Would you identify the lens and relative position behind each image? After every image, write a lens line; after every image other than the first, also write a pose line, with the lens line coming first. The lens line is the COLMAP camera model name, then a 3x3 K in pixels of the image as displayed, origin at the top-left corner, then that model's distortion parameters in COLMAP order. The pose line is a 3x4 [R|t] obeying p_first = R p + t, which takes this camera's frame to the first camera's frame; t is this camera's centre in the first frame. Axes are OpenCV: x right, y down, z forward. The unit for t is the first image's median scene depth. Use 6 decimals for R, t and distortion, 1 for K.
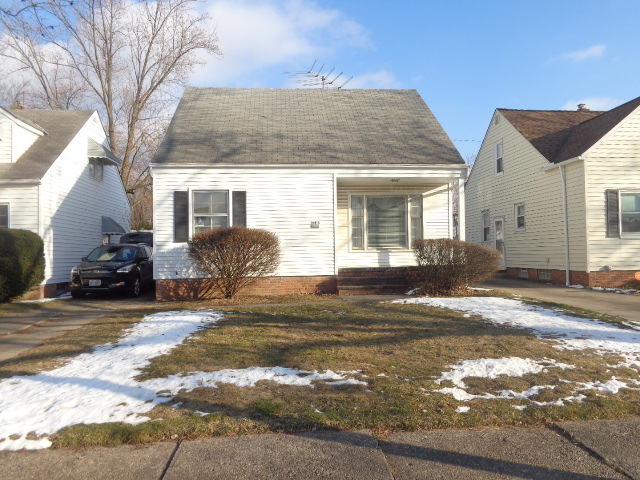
lens RADIAL K [[482.6, 0, 320.0], [0, 482.6, 240.0], [0, 0, 1]] dist [0.005478, 0.011490]
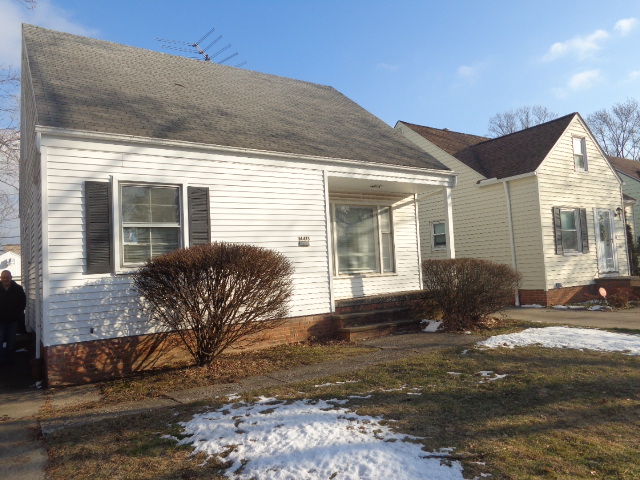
lens RADIAL K [[482.6, 0, 320.0], [0, 482.6, 240.0], [0, 0, 1]] dist [0.005478, 0.011490]
pose [[0.876215, 0.000281, 0.481920, -0.323357], [0.024774, 0.998651, -0.045626, -0.001872], [-0.481283, 0.051917, 0.875026, 0.378629]]
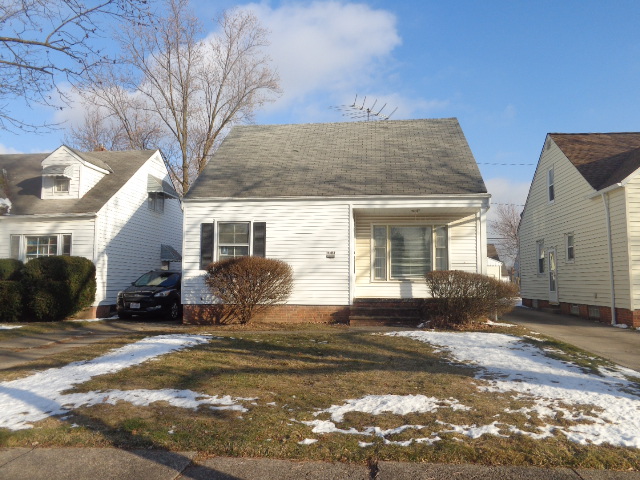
lens RADIAL K [[482.6, 0, 320.0], [0, 482.6, 240.0], [0, 0, 1]] dist [0.005478, 0.011490]
pose [[0.980467, 0.002954, -0.196660, 0.167334], [-0.014073, 0.998378, -0.055164, -0.006114], [0.196178, 0.056854, 0.978919, -0.006061]]
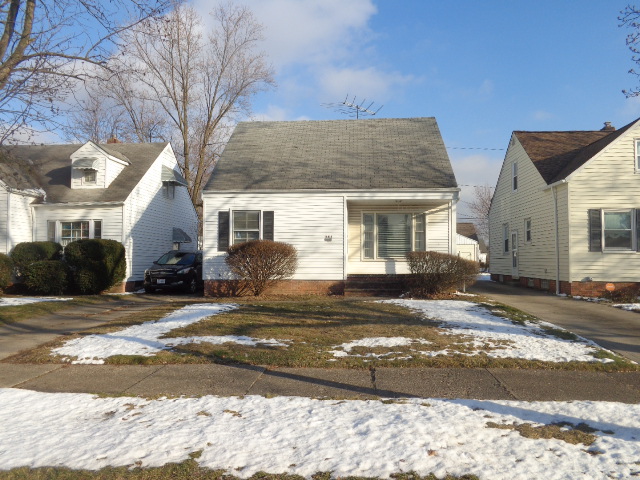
lens RADIAL K [[482.6, 0, 320.0], [0, 482.6, 240.0], [0, 0, 1]] dist [0.005478, 0.011490]
pose [[0.986568, 0.010178, -0.163036, 0.168296], [-0.011649, 0.999900, -0.008073, -0.016817], [0.162937, 0.009863, 0.986587, -0.213285]]
